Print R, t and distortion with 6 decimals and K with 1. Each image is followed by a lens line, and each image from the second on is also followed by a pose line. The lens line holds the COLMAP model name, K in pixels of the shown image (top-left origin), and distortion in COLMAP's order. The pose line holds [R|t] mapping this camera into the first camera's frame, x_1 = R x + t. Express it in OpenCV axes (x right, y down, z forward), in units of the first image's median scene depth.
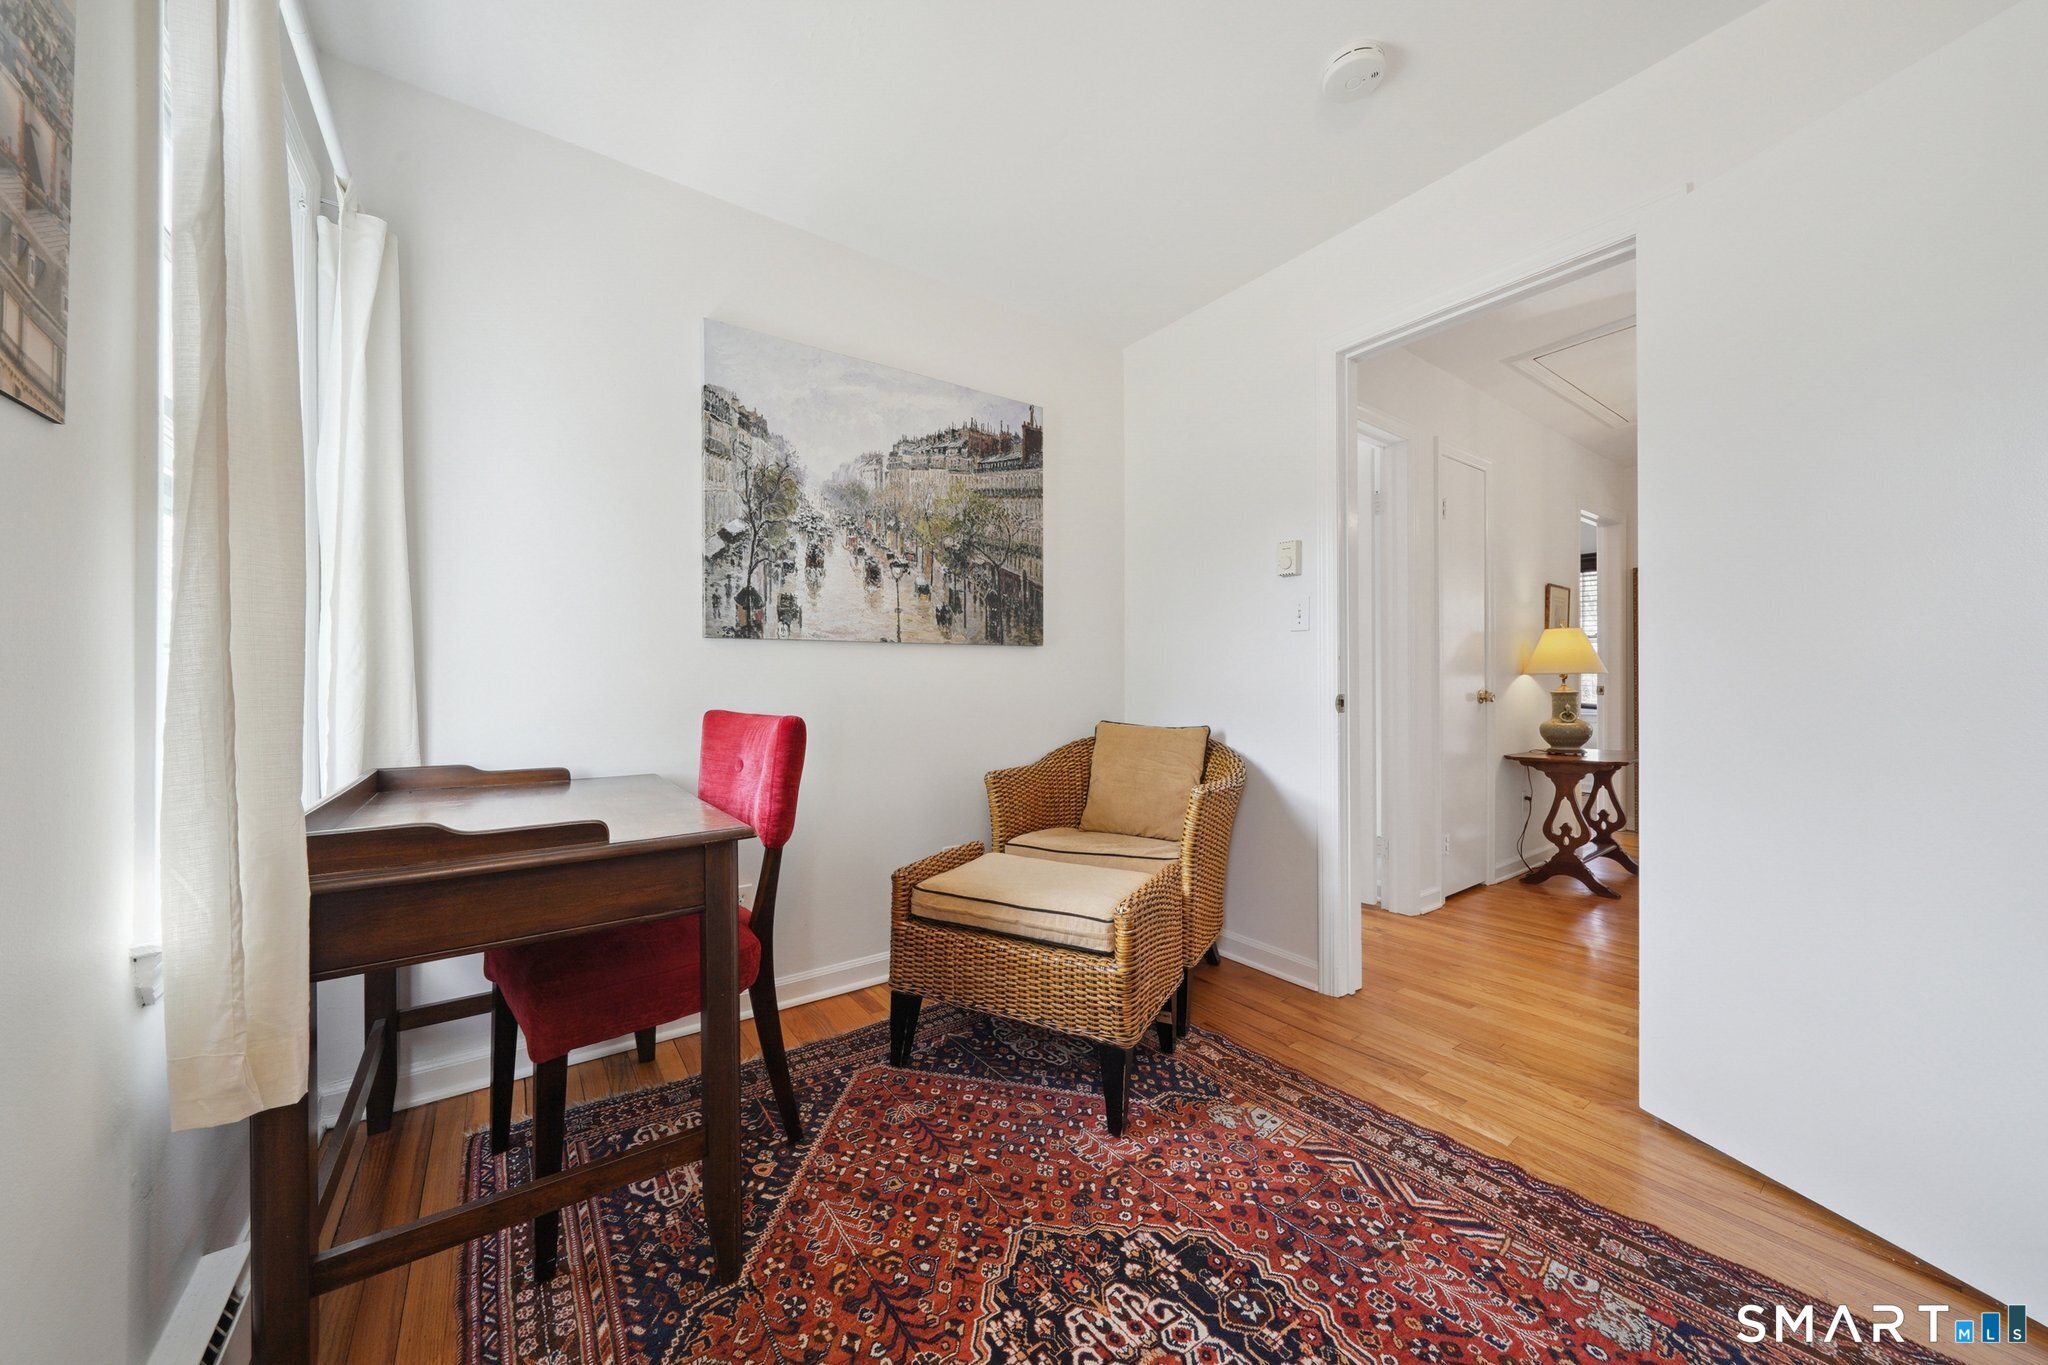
lens RADIAL K [[713.9, 0, 1014.5], [0, 713.9, 681.4], [0, 0, 1]] dist [-0.002218, -0.000139]
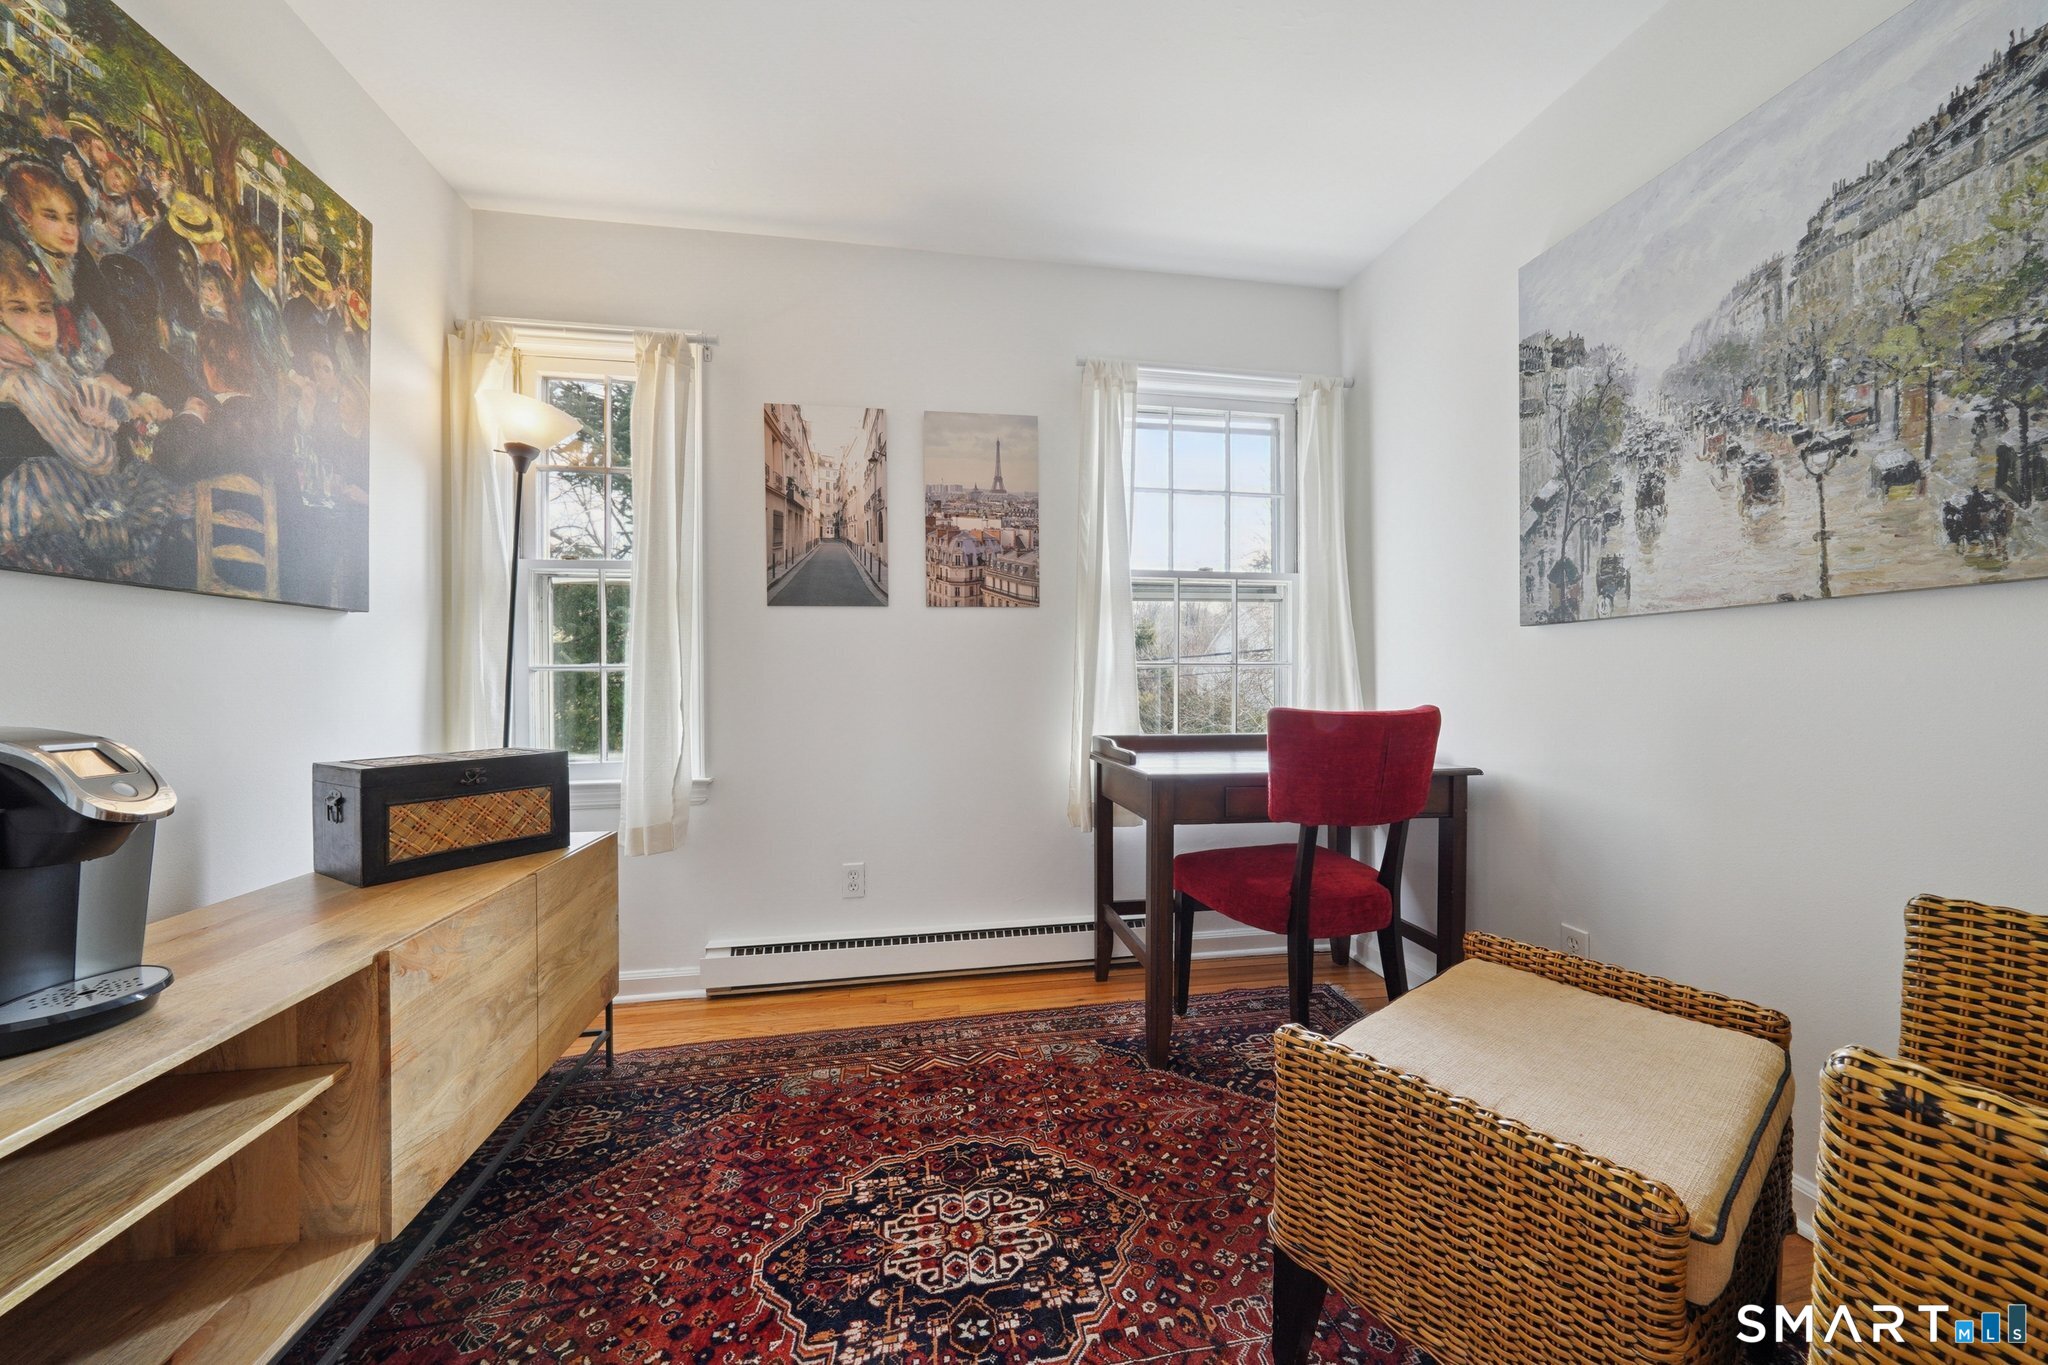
lens RADIAL K [[713.9, 0, 1014.5], [0, 713.9, 681.4], [0, 0, 1]] dist [-0.002218, -0.000139]
pose [[-0.444383, 0.005186, -0.895822, 0.627947], [0.003822, 0.999985, 0.003893, 0.001248], [0.895829, -0.001694, -0.444396, 0.801381]]
